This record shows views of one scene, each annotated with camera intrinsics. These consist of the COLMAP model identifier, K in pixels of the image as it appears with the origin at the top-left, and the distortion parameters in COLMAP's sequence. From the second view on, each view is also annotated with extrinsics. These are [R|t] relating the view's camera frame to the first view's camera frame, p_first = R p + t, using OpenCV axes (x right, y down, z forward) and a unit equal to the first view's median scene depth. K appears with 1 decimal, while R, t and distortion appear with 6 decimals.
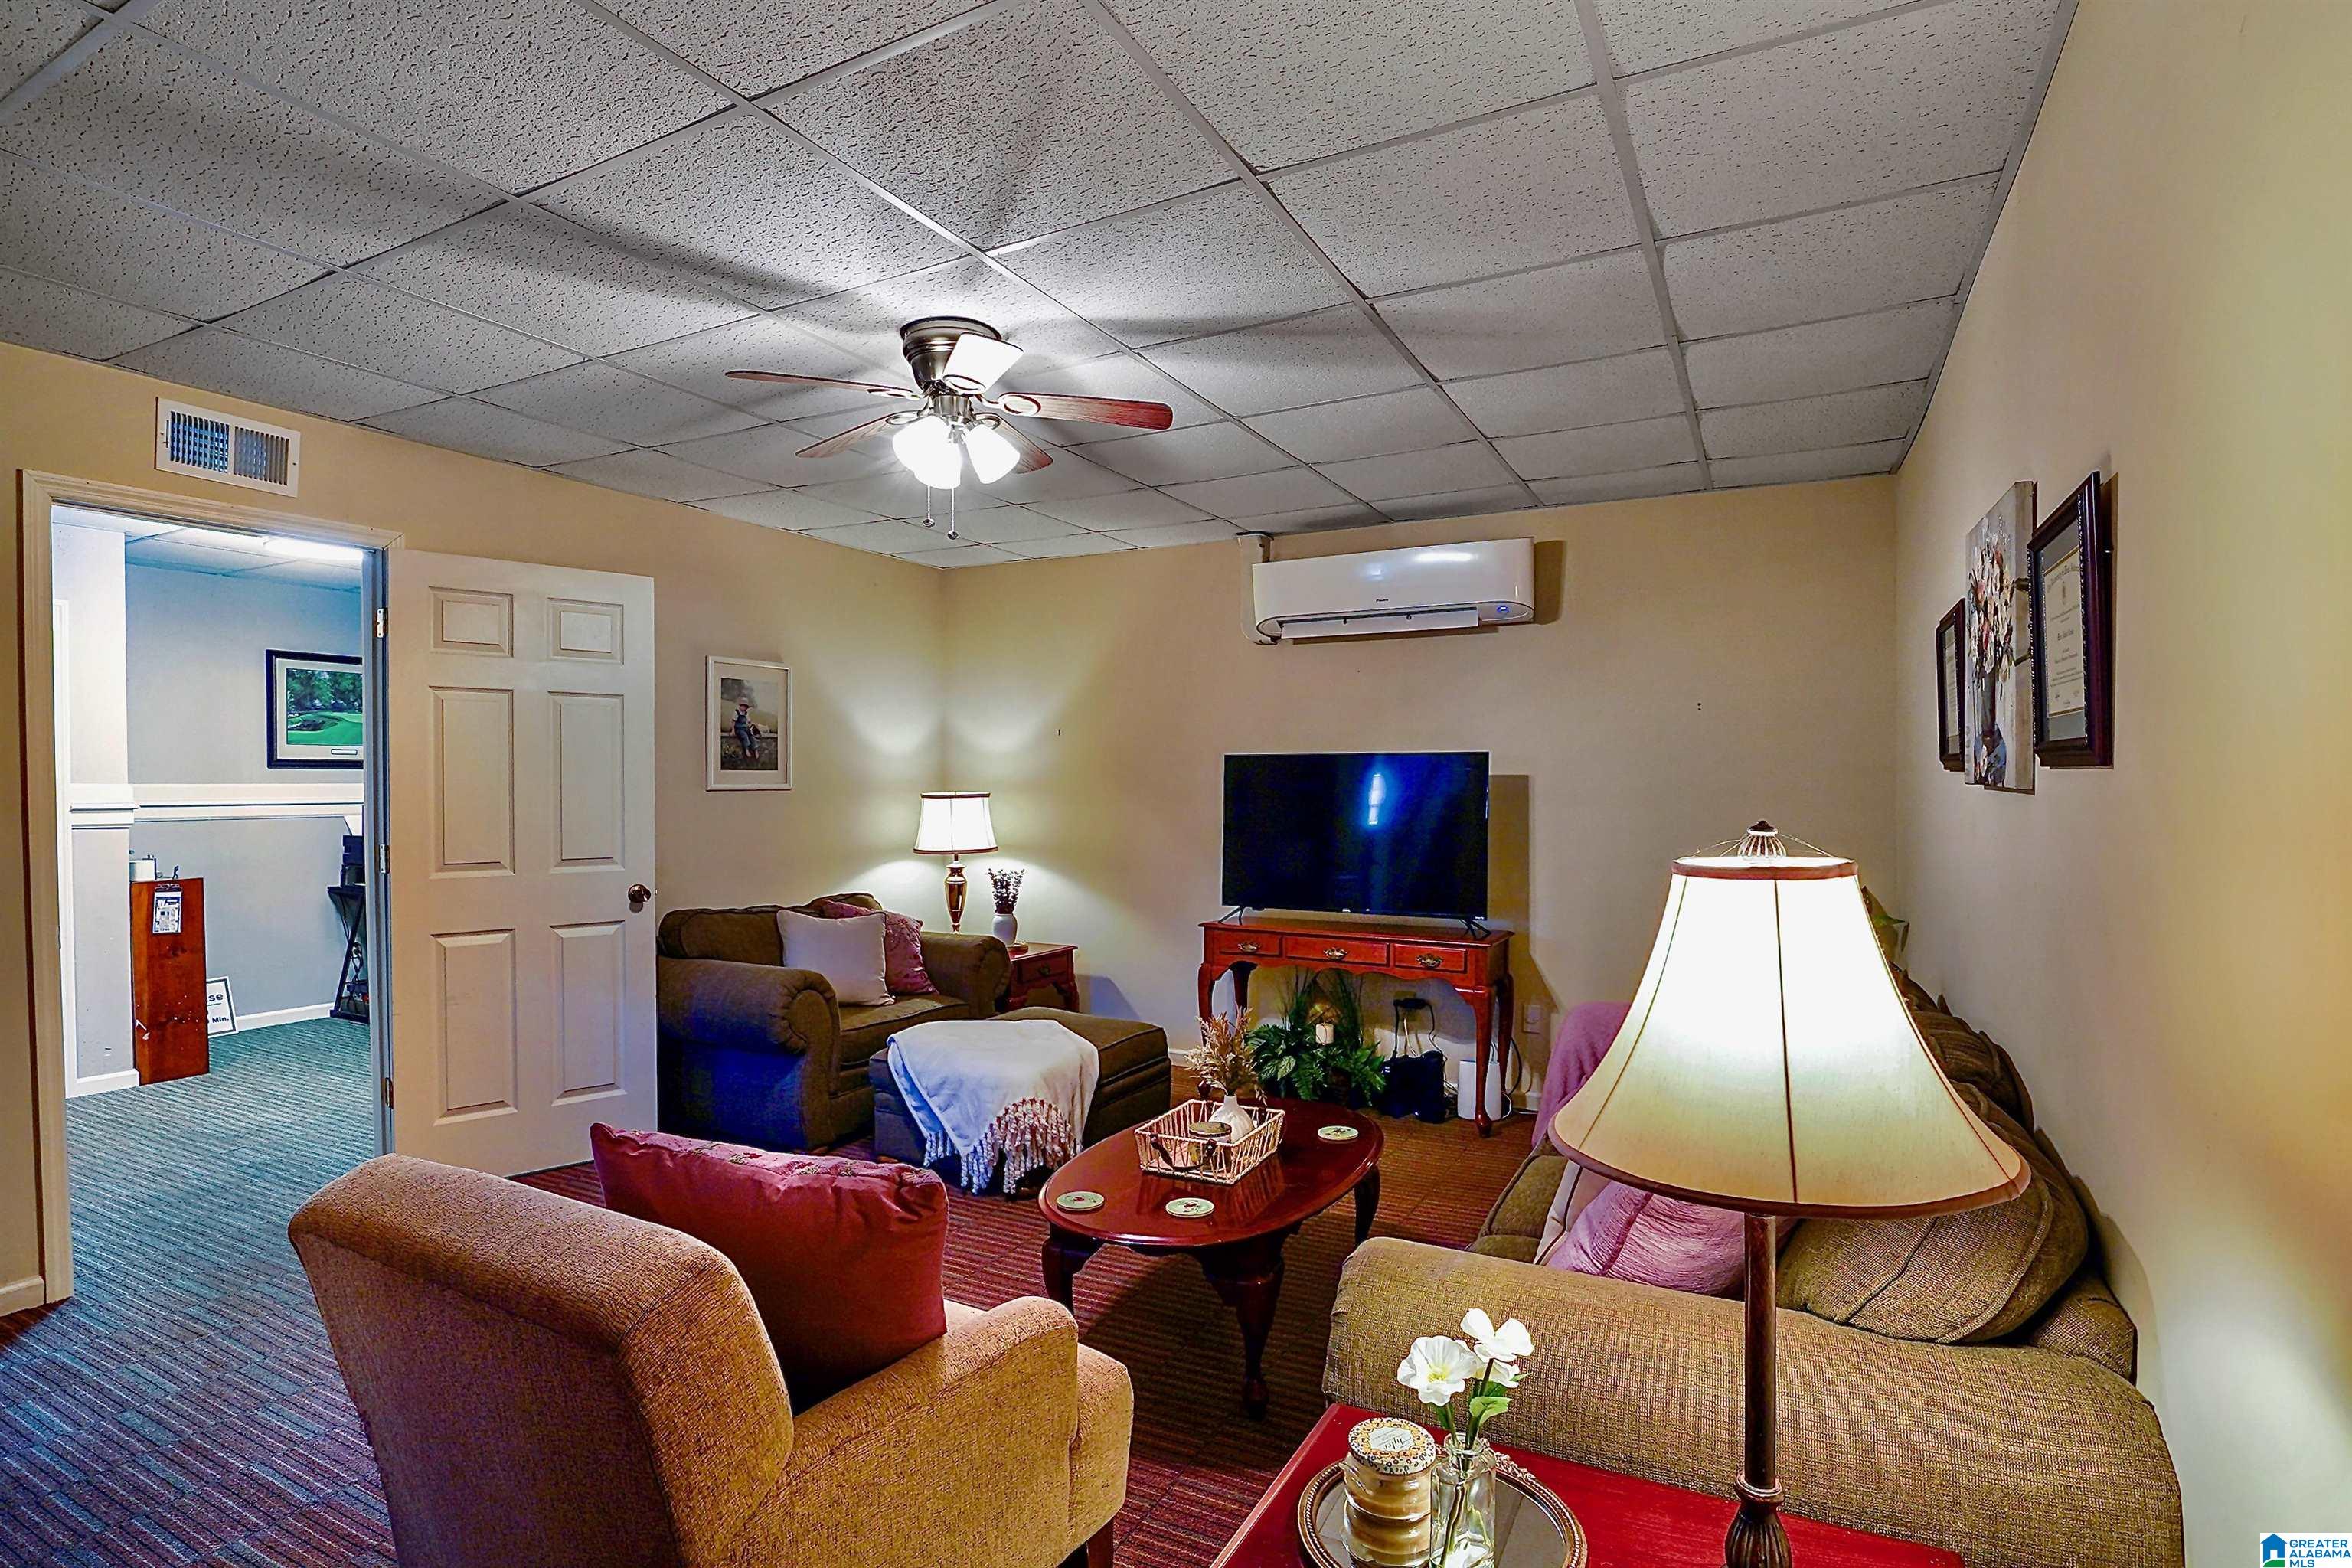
lens RADIAL K [[1149.1, 0, 1097.7], [0, 1149.1, 813.5], [0, 0, 1]] dist [0.002960, -0.004317]
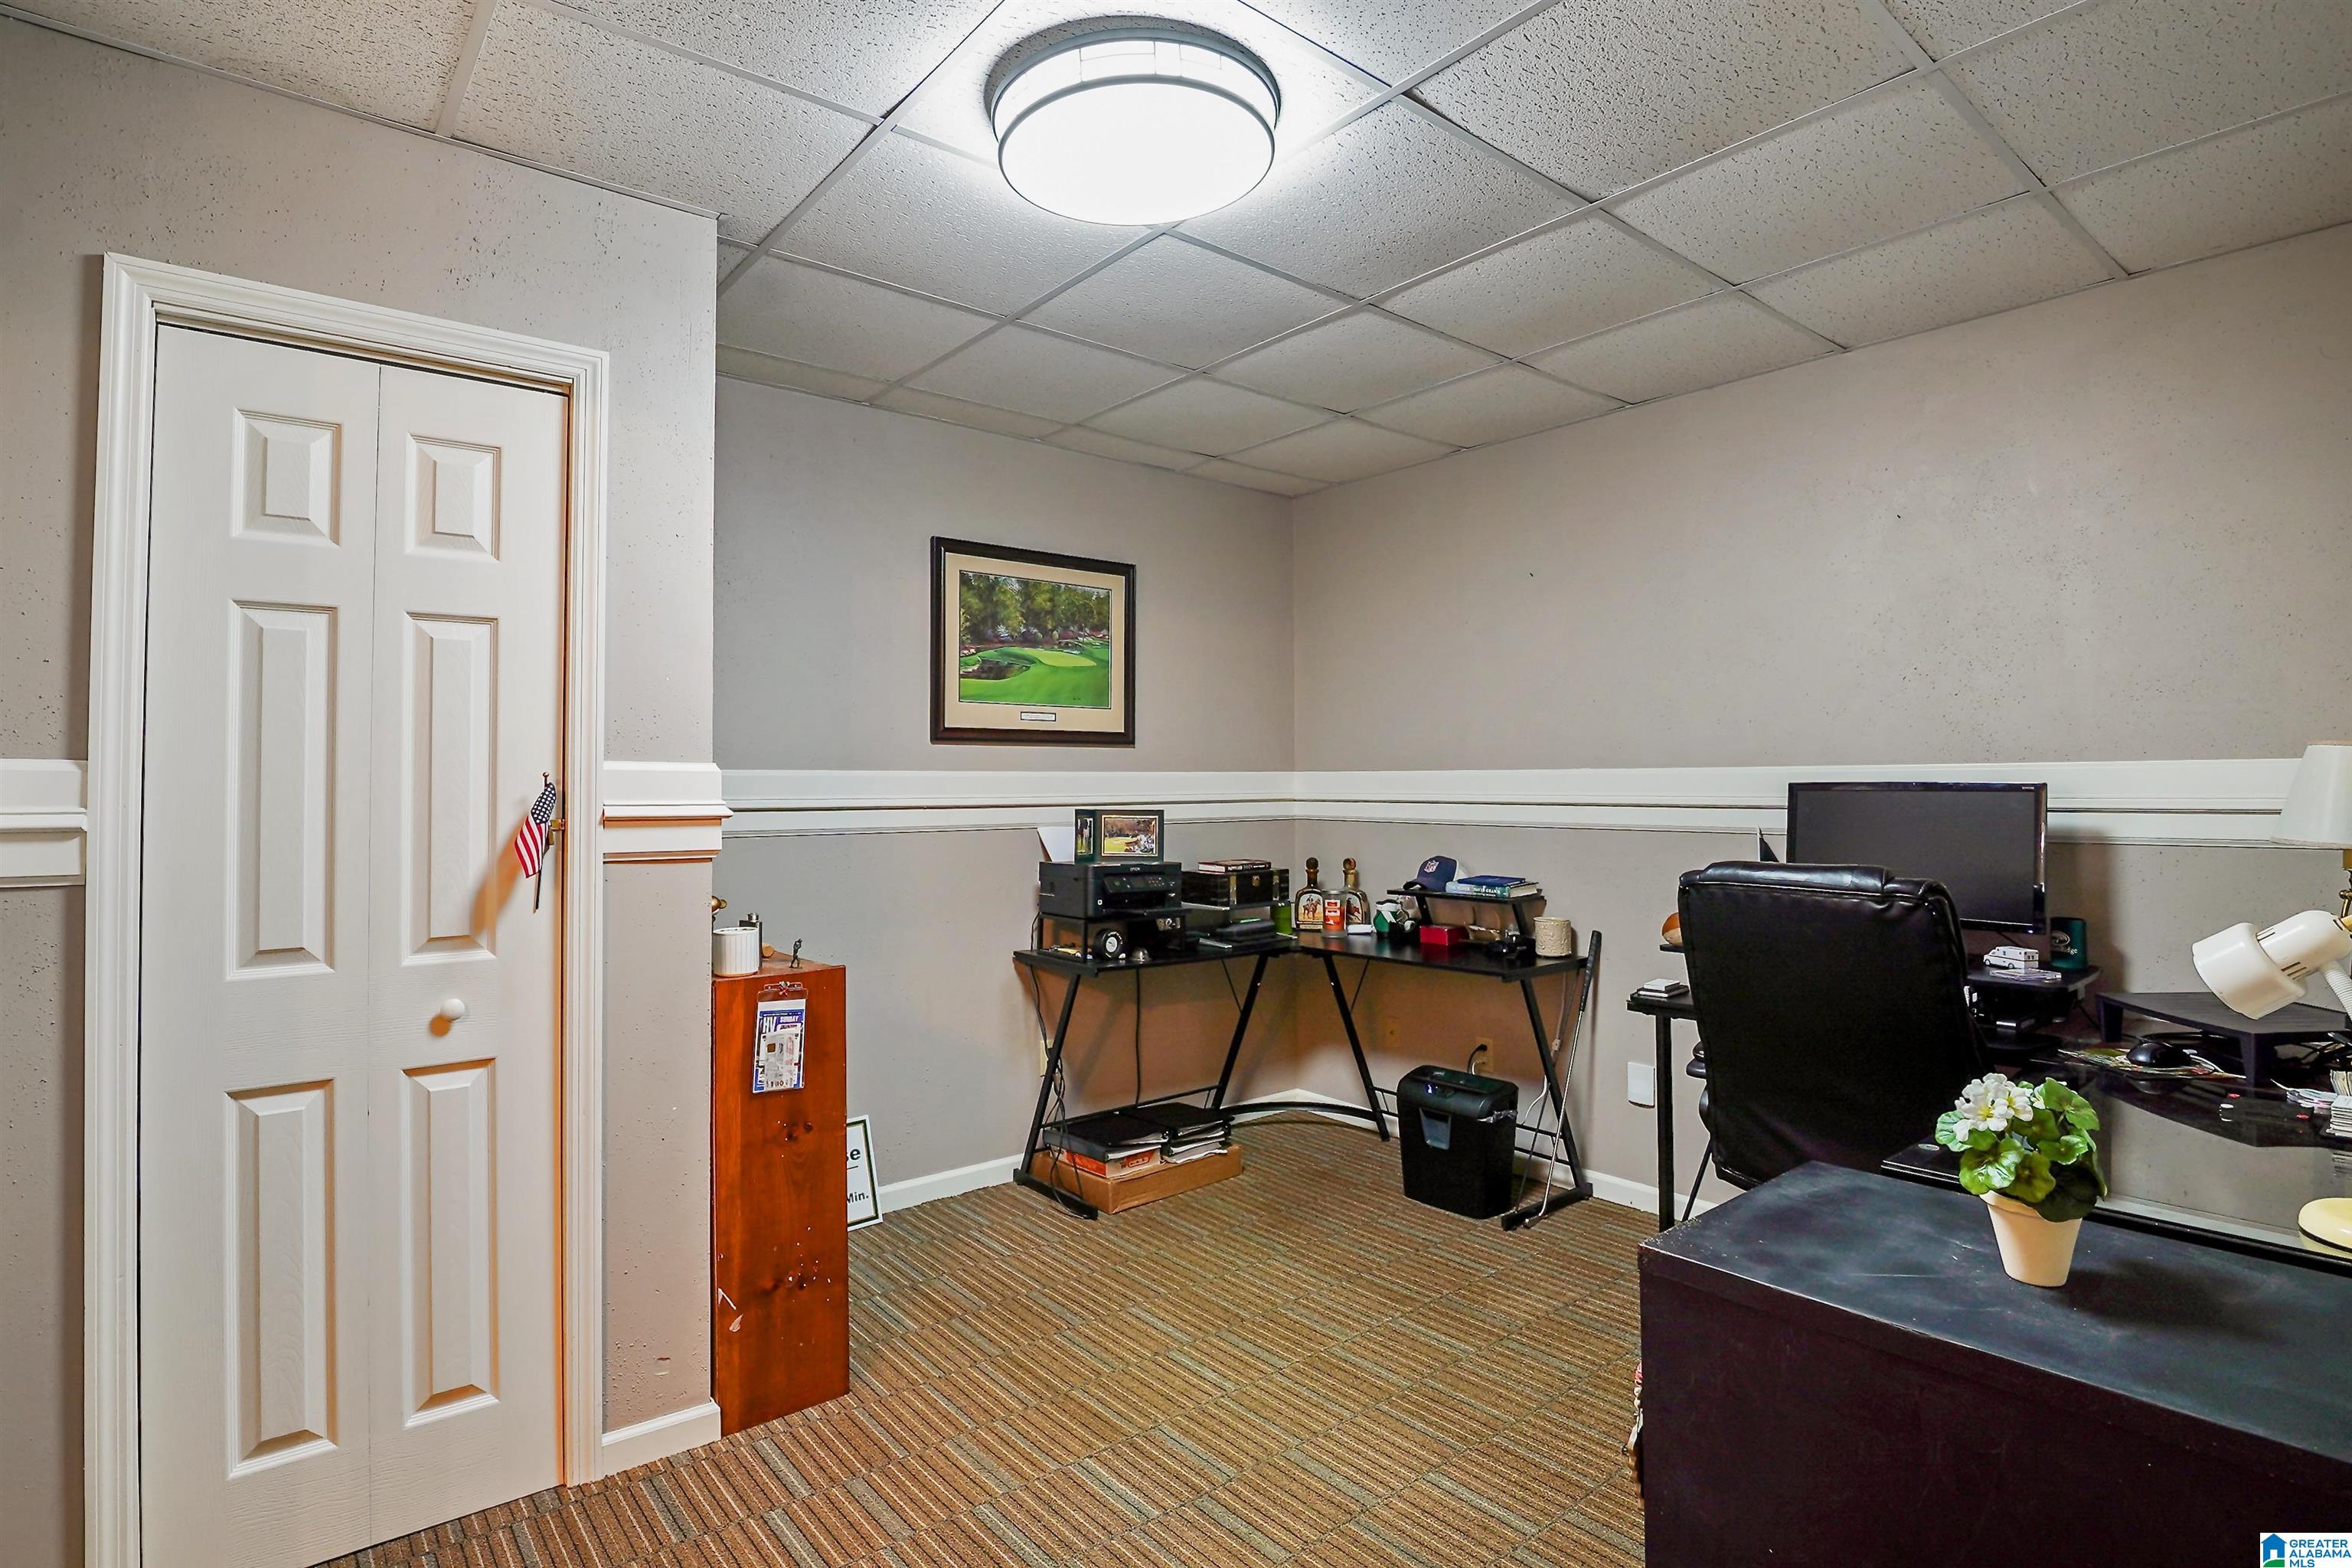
lens RADIAL K [[1149.1, 0, 1183.4], [0, 1149.1, 779.5], [0, 0, 1]] dist [0.002960, -0.004317]
pose [[0.940157, -0.002250, -0.340734, -0.489906], [-0.008222, 0.999537, -0.029286, -0.006936], [0.340642, 0.030335, 0.939703, 0.606140]]
